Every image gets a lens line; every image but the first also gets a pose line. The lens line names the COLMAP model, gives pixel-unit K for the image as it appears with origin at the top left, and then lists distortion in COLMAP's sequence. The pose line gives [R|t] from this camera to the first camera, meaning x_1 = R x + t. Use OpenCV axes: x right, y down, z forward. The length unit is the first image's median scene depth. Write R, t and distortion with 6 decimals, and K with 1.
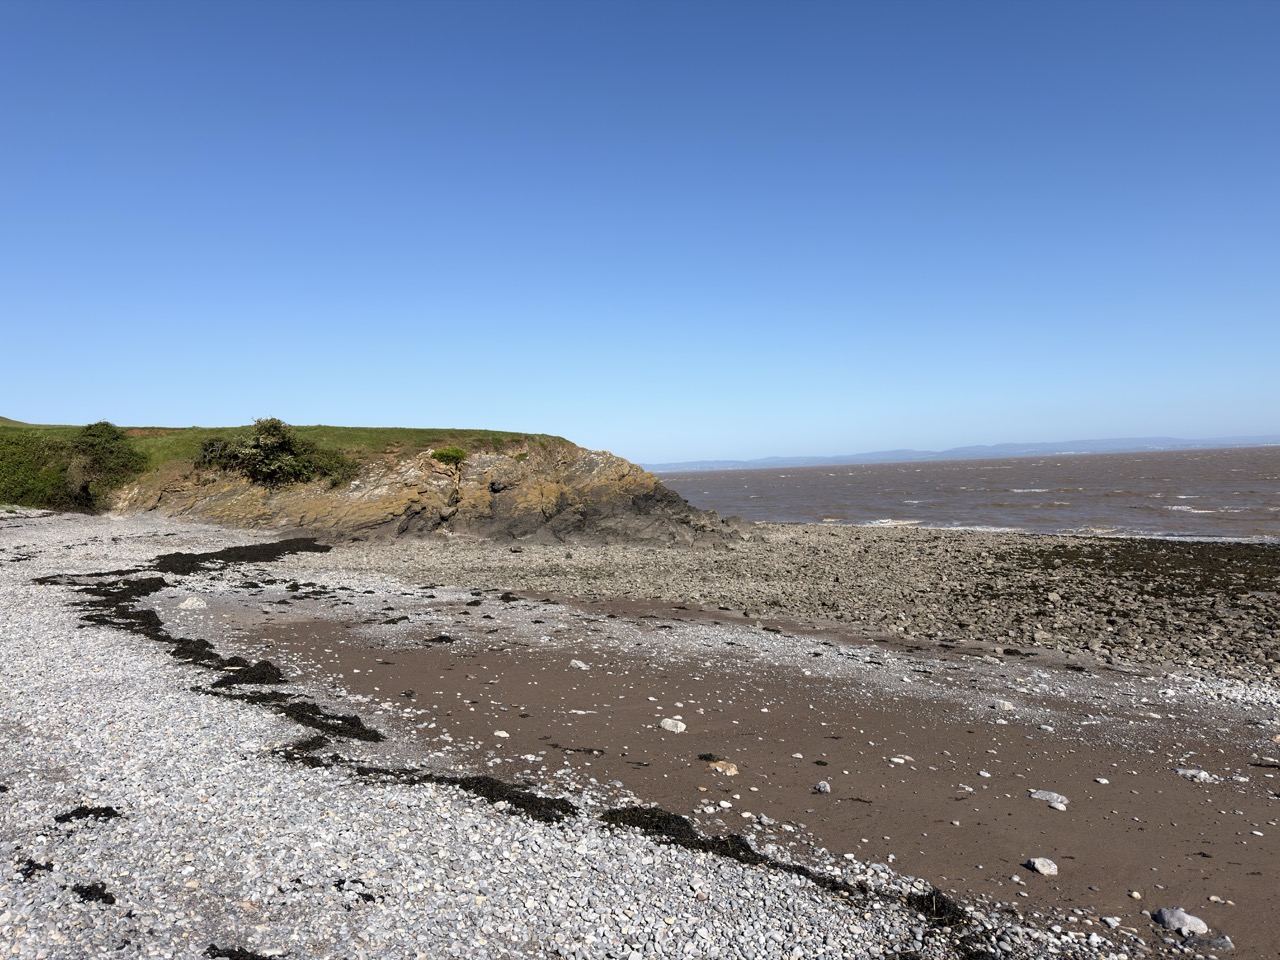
lens RADIAL K [[895.0, 0, 645.2], [0, 895.0, 472.5], [0, 0, 1]] dist [0.166344, -0.323255]
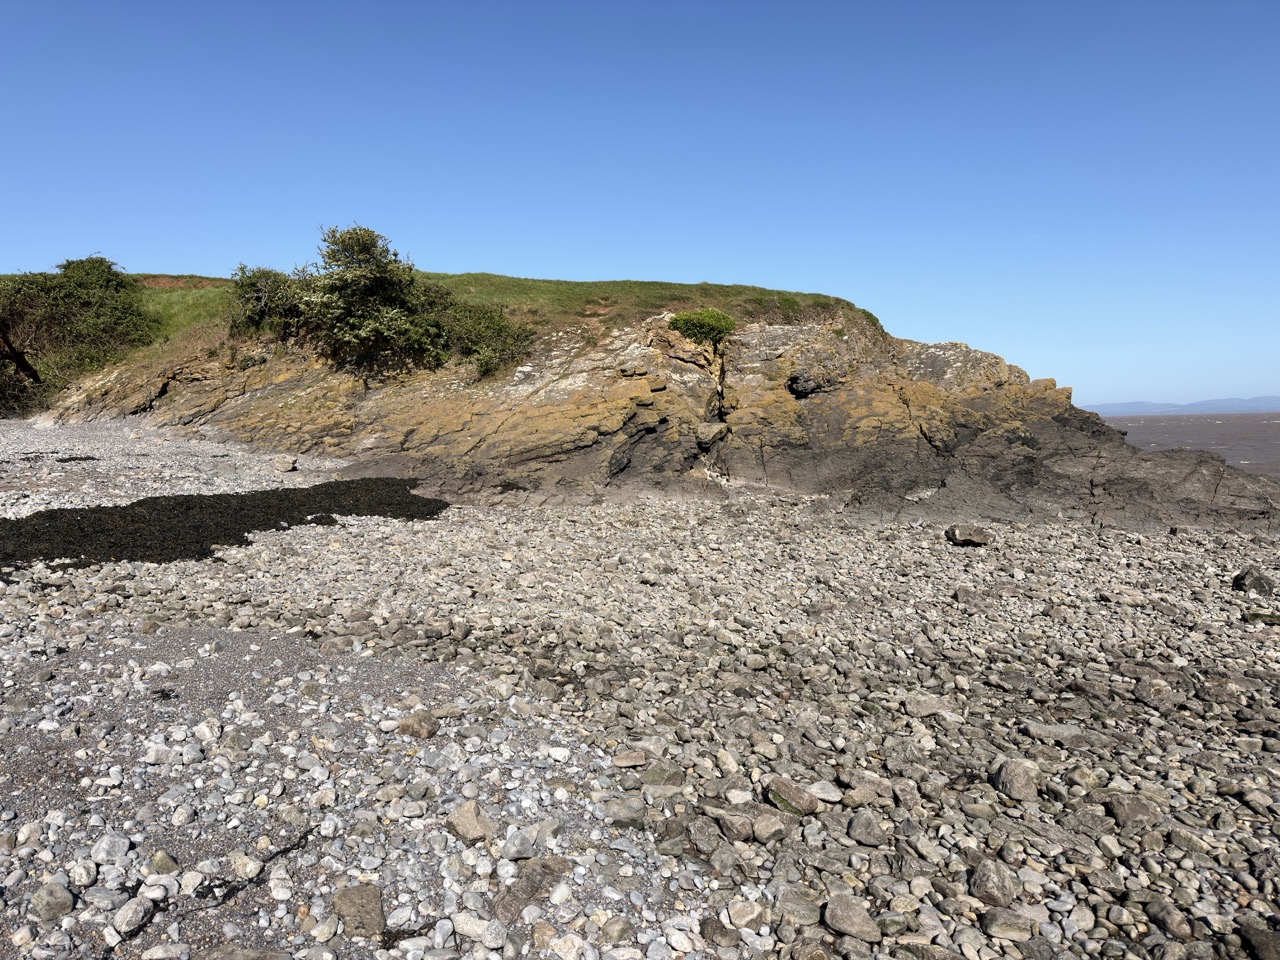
lens RADIAL K [[895.0, 0, 645.2], [0, 895.0, 472.5], [0, 0, 1]] dist [0.166344, -0.323255]
pose [[0.977541, 0.029677, -0.208644, -0.152153], [-0.017849, 0.998137, 0.058348, 0.037219], [0.209987, -0.053313, 0.976250, 0.535180]]
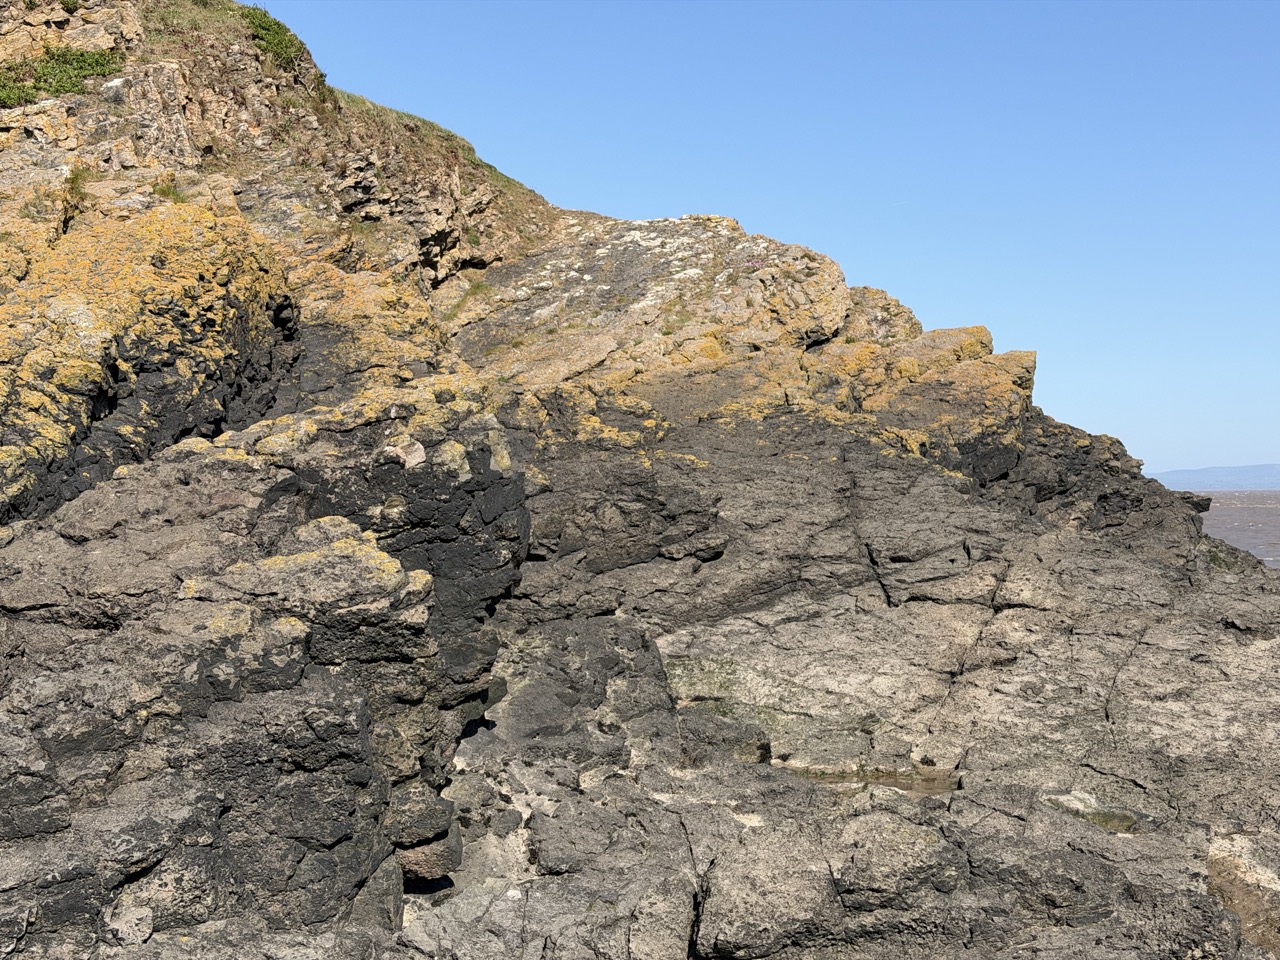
lens RADIAL K [[1761.6, 0, 640.0], [0, 1761.6, 480.0], [0, 0, 1]] dist [0.164776, -0.002087]
pose [[0.998048, 0.030550, -0.054474, -0.049778], [-0.030993, 0.999493, -0.007292, 0.043167], [0.054223, 0.008966, 0.998489, 0.867950]]
